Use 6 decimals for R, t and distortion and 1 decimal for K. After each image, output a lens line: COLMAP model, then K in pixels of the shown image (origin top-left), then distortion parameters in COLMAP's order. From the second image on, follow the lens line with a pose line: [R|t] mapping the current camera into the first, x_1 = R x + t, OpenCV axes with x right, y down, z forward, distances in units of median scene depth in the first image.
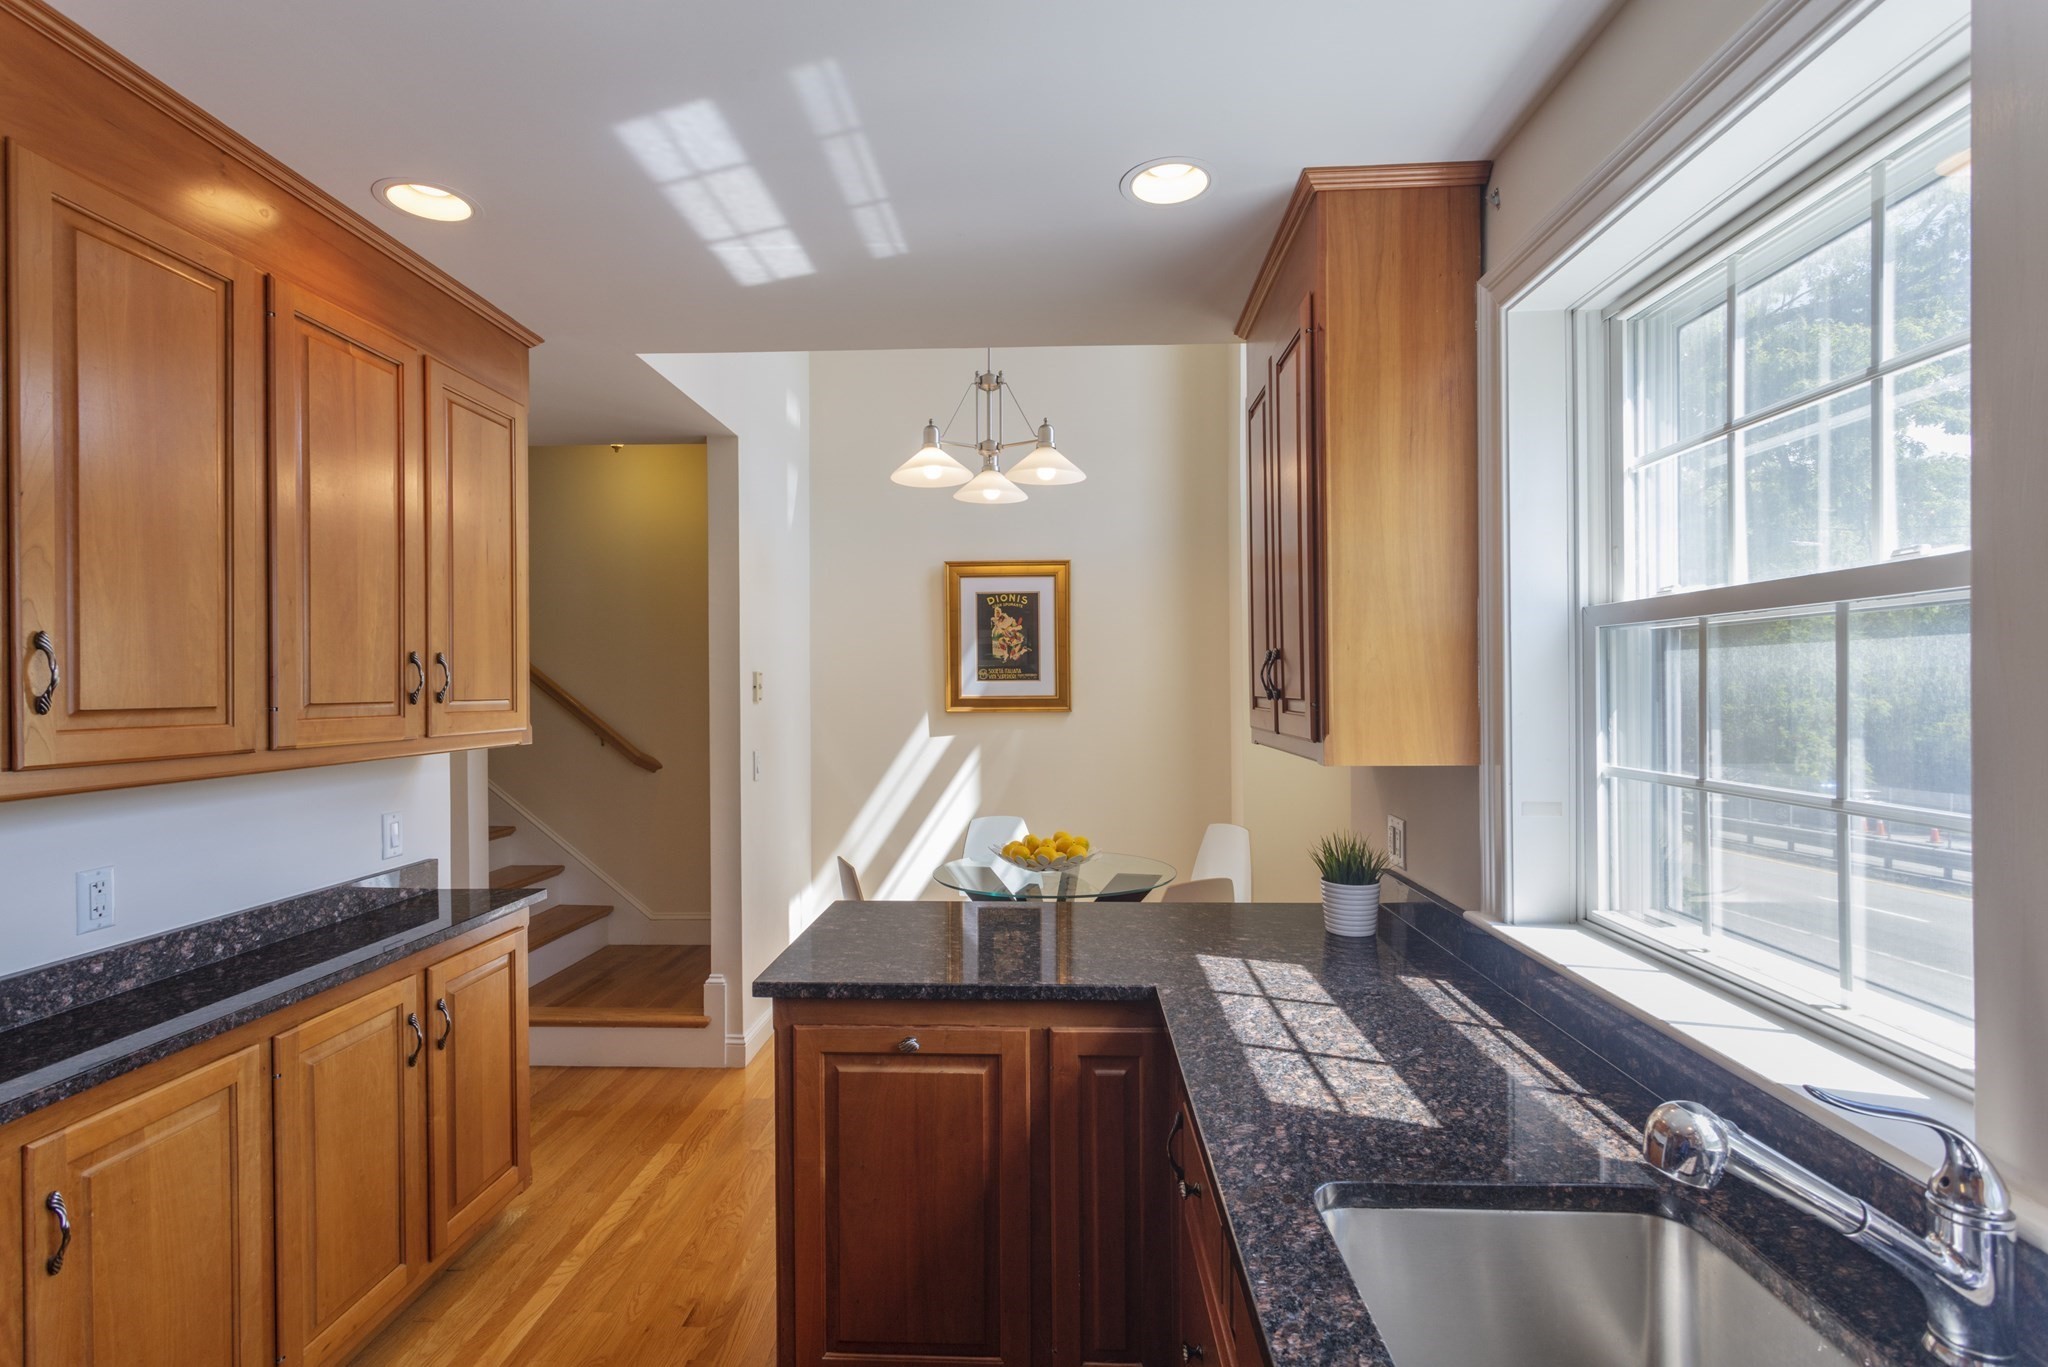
lens RADIAL K [[974.4, 0, 1024.0], [0, 974.4, 683.5], [0, 0, 1]] dist [-0.012904, 0.000172]
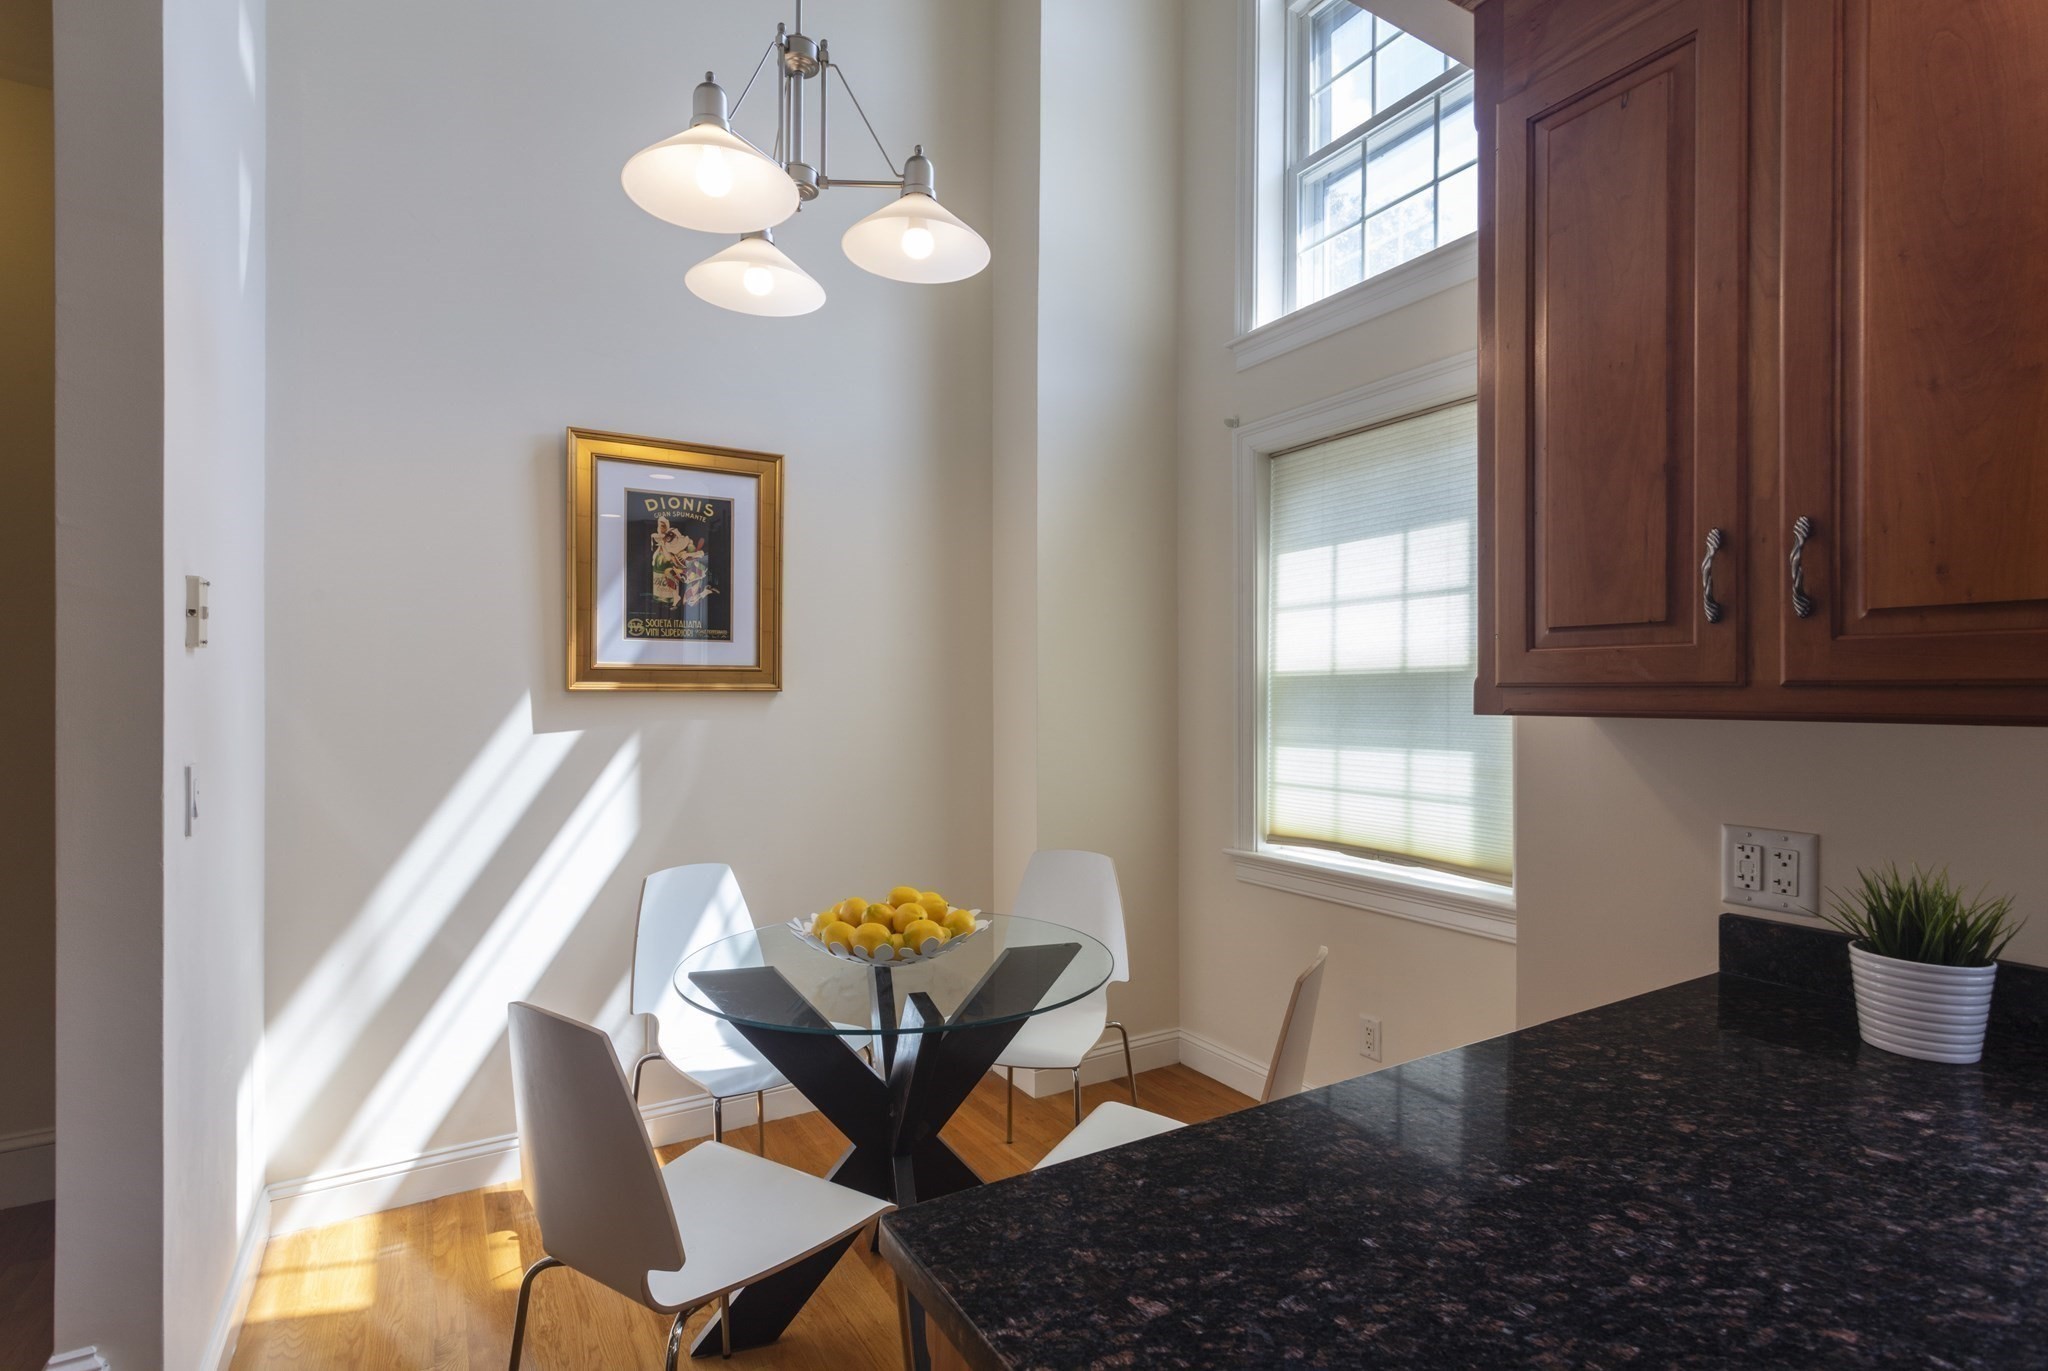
lens RADIAL K [[978.6, 0, 1031.5], [0, 978.6, 697.6], [0, 0, 1]] dist [0.001066, 0.000544]
pose [[0.834288, 0.005812, 0.551299, -0.304109], [-0.008566, 0.999960, 0.002422, 0.053325], [-0.551263, -0.006743, 0.834304, 0.660044]]
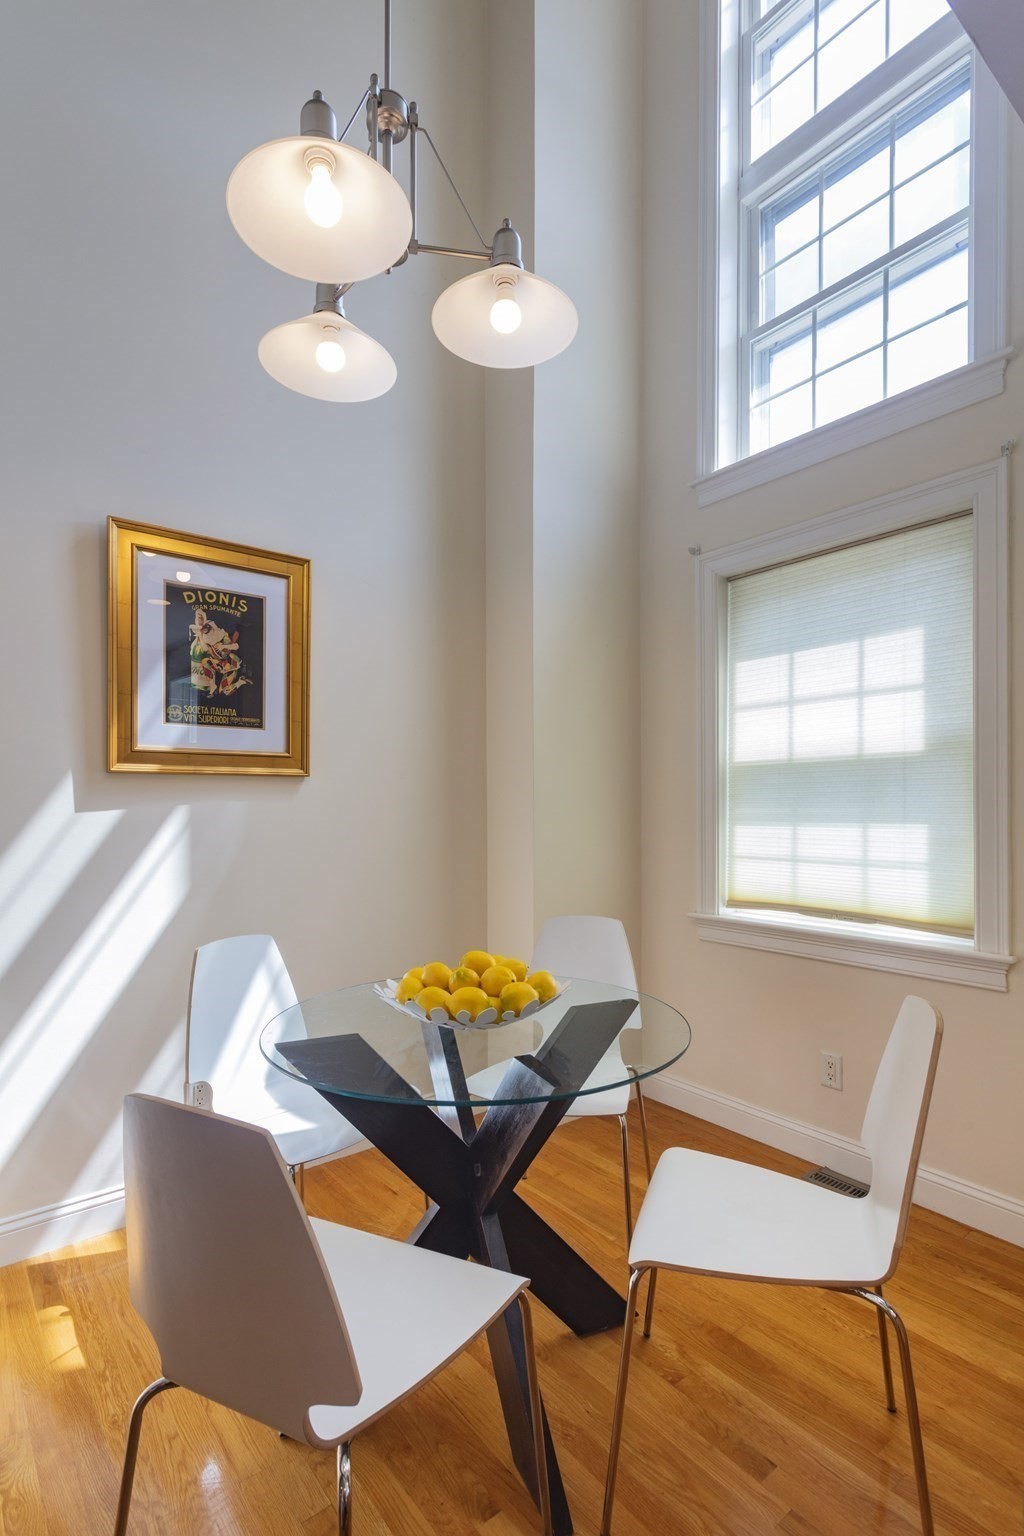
lens RADIAL K [[745.1, 0, 515.4], [0, 745.1, 808.5], [0, 0, 1]] dist [0.003969, -0.000334]
pose [[0.760399, 0.001991, 0.649453, -0.334887], [-0.005824, 0.999976, 0.003753, 0.087371], [-0.649430, -0.006636, 0.760392, 0.884307]]
